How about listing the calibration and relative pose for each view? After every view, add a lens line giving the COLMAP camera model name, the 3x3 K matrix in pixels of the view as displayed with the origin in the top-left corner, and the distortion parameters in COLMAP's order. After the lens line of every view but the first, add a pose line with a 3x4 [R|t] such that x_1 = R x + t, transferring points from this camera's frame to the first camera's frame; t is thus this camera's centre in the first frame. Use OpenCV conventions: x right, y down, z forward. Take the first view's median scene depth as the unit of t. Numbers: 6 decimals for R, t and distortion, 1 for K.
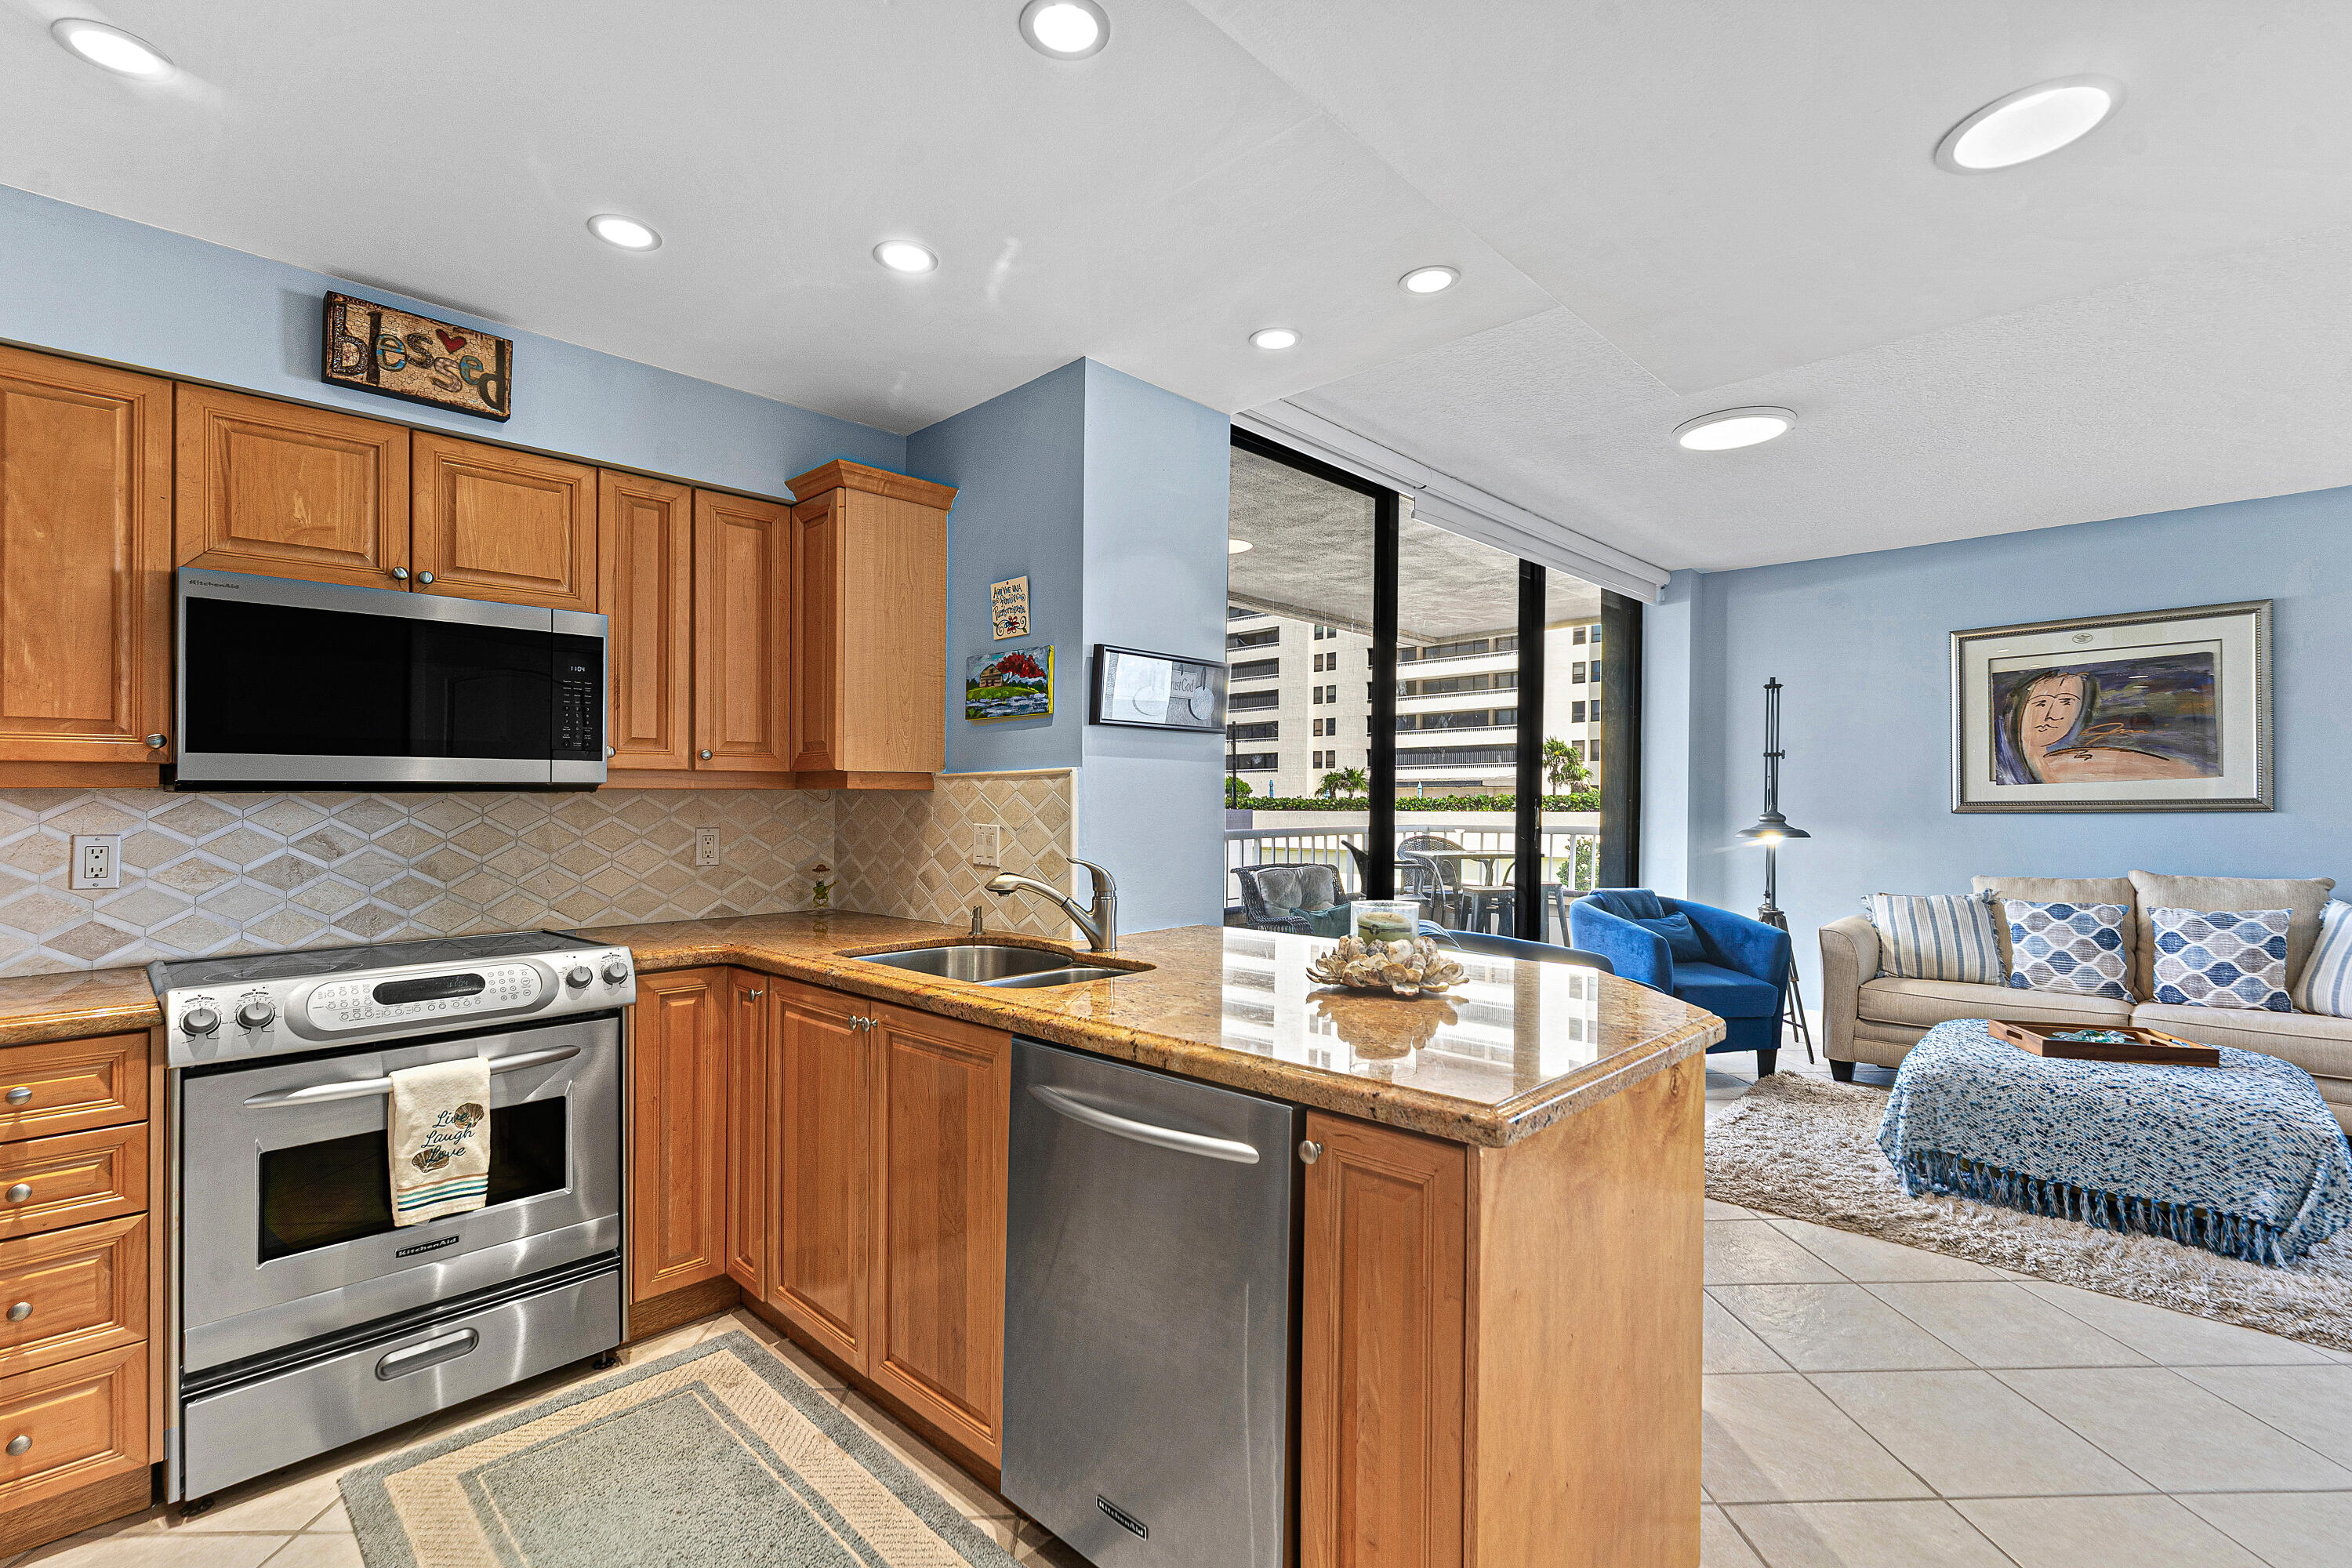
lens RADIAL K [[1050.2, 0, 1175.9], [0, 1050.2, 817.0], [0, 0, 1]] dist [-0.001568, -0.000522]
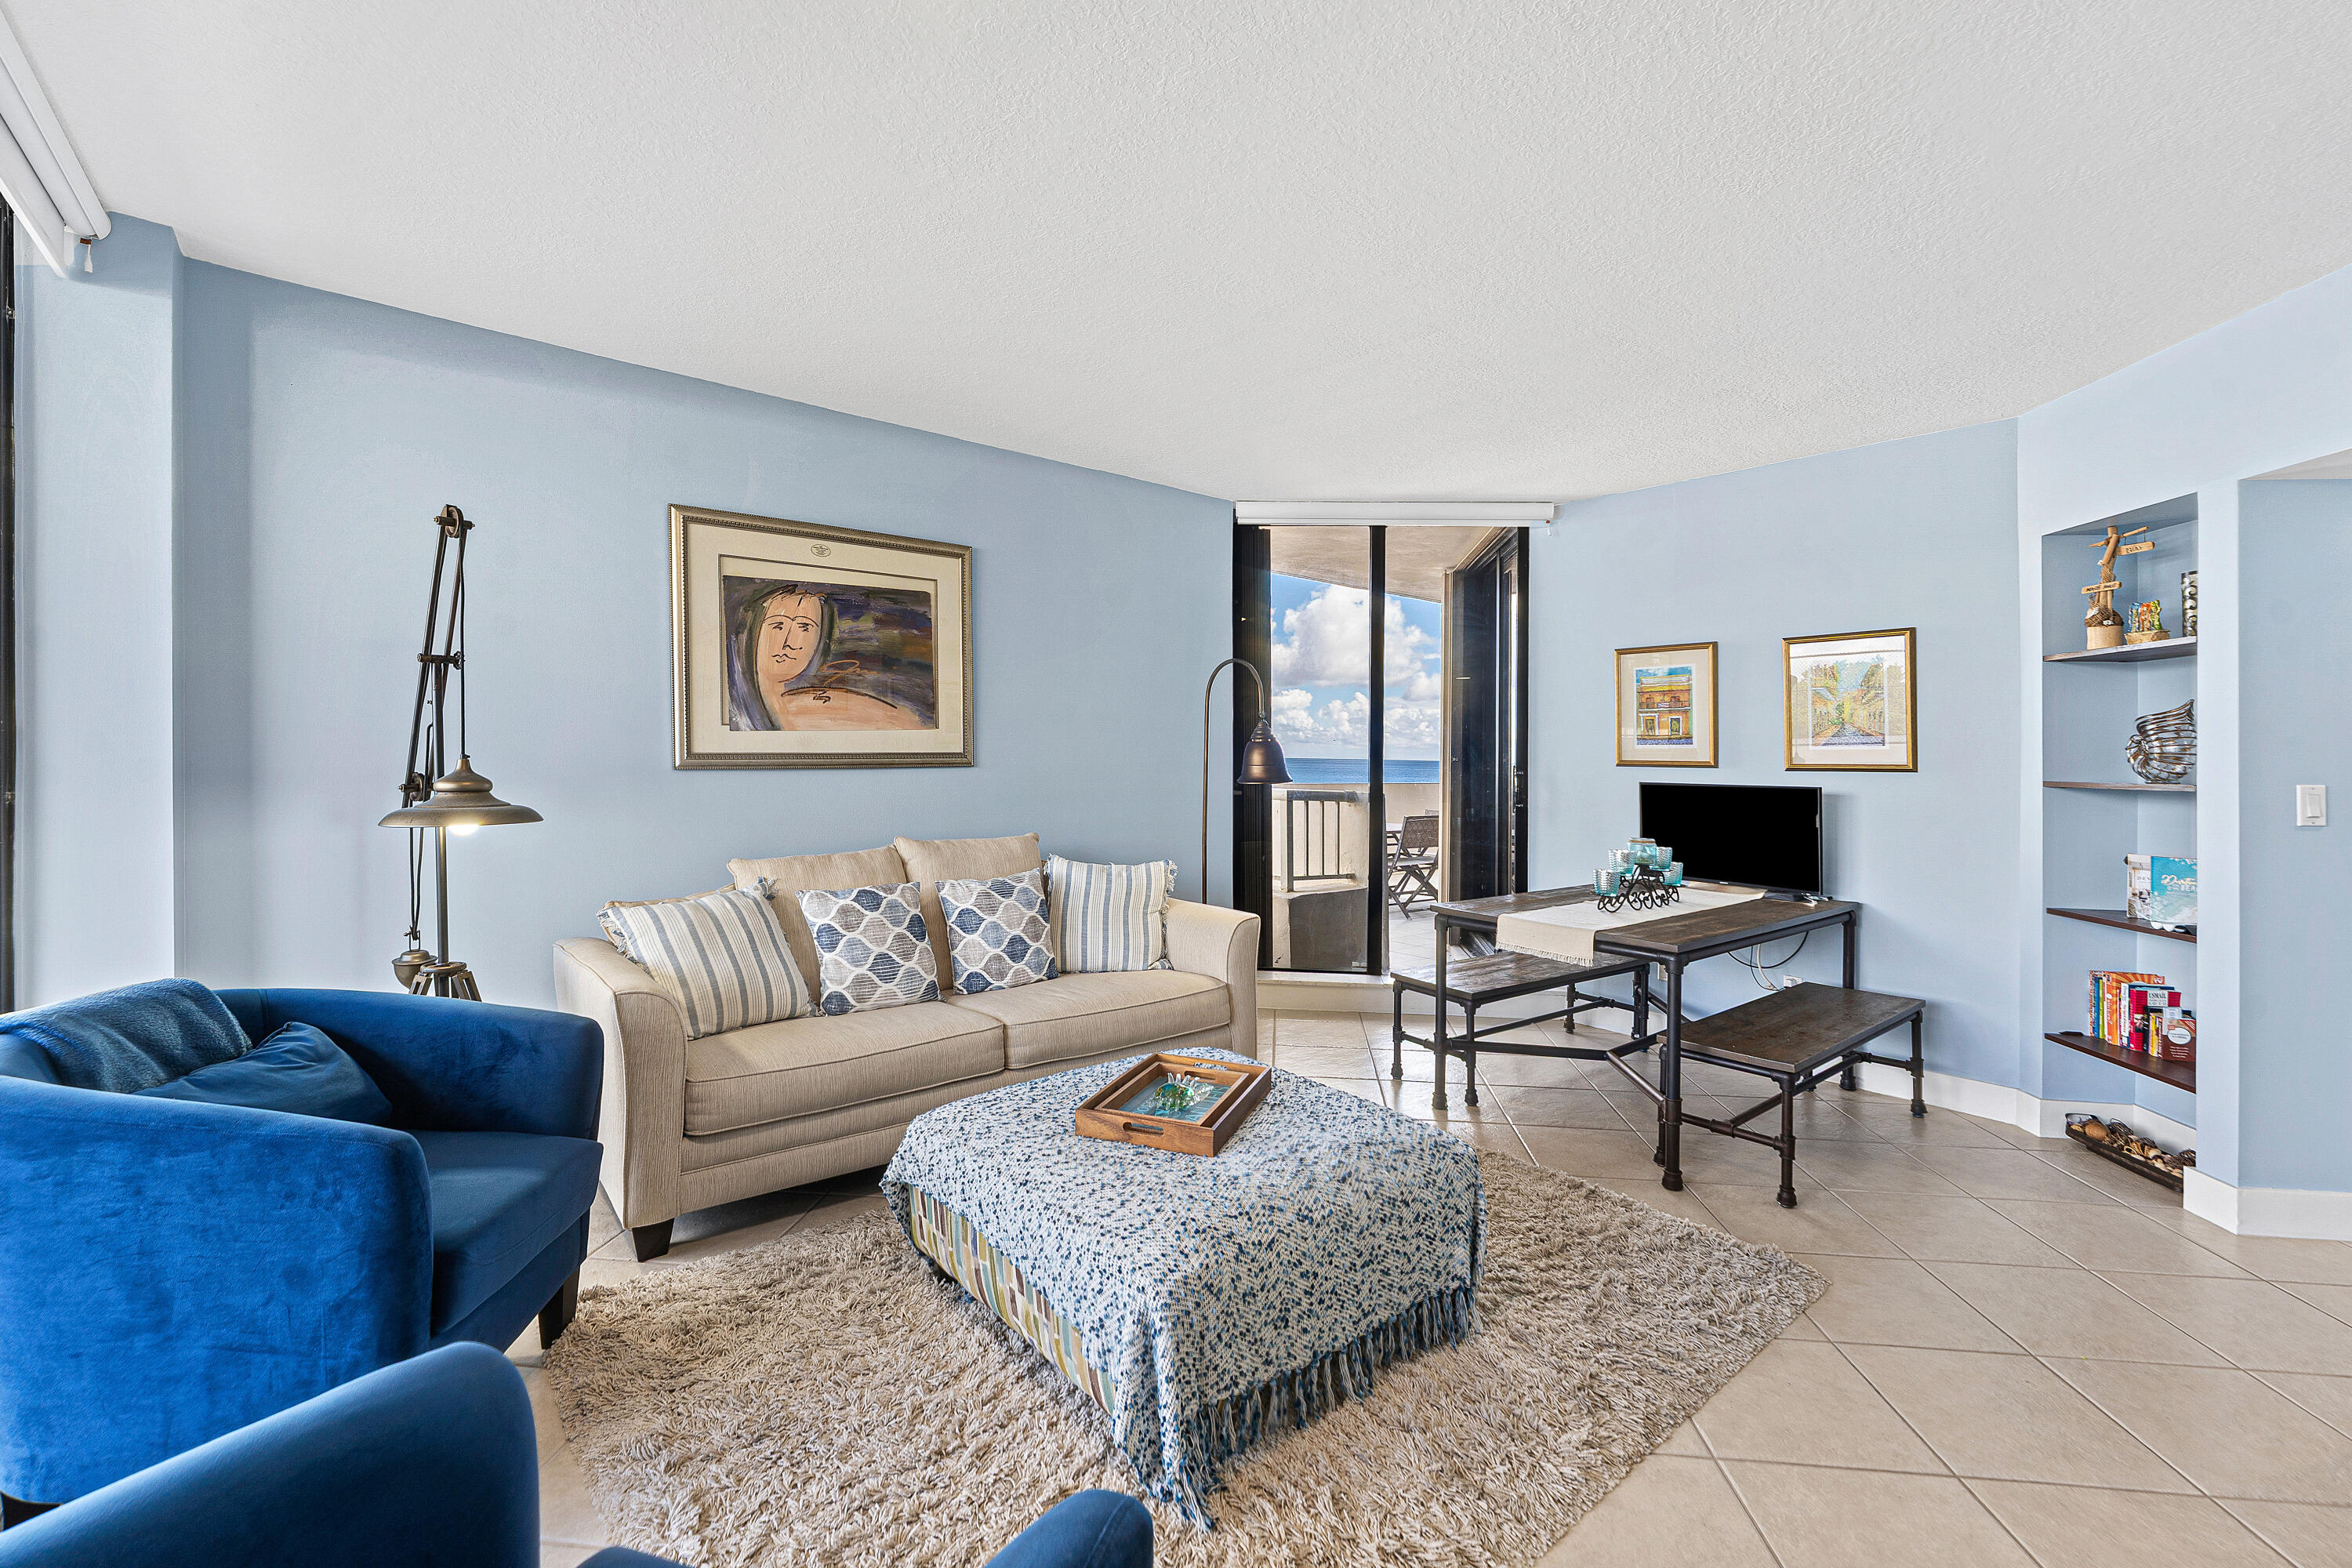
lens RADIAL K [[994.3, 0, 1199.4], [0, 994.3, 758.9], [0, 0, 1]] dist [0.000435, -0.000005]
pose [[0.114507, -0.003248, 0.993417, 0.264755], [-0.000192, 0.999995, 0.003291, -0.025484], [-0.993422, -0.000568, 0.114506, 1.171754]]
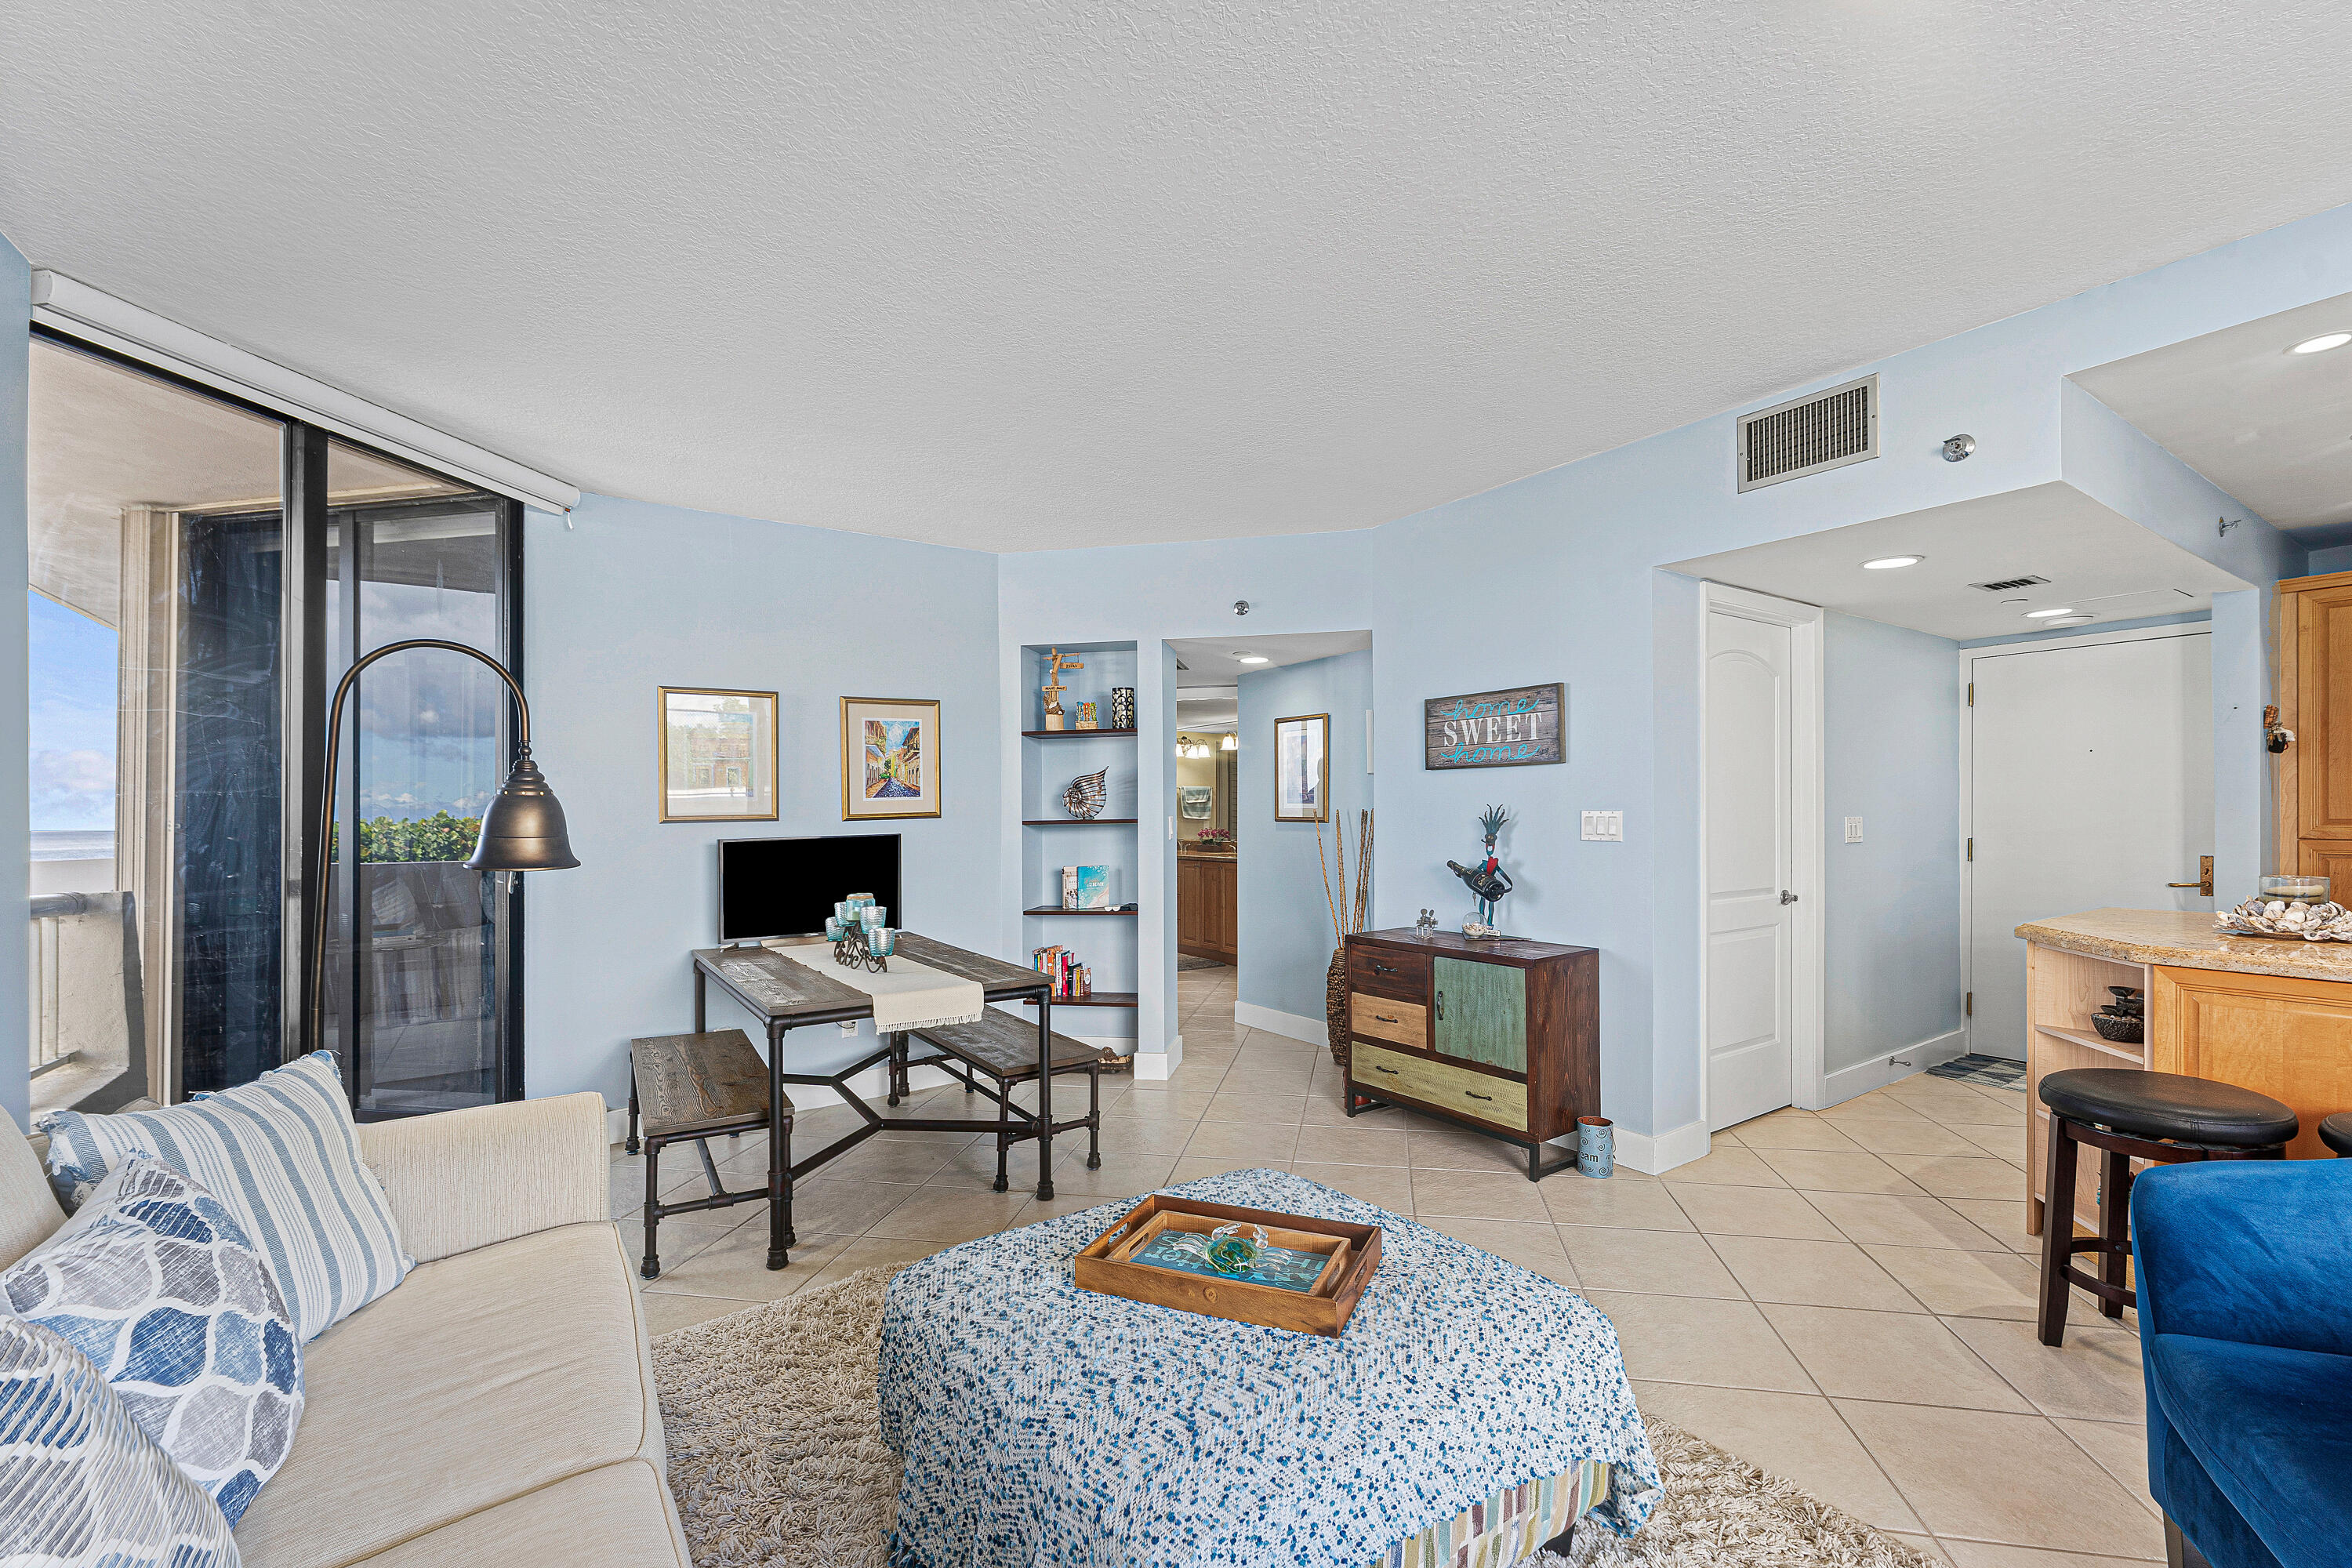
lens RADIAL K [[1004.9, 0, 1166.6], [0, 1004.9, 807.9], [0, 0, 1]] dist [0.002126, 0.000188]
pose [[-0.976222, 0.012386, 0.216418, 1.007990], [0.015958, 0.999764, 0.014768, -0.039687], [-0.216184, 0.017871, -0.976189, 1.945567]]
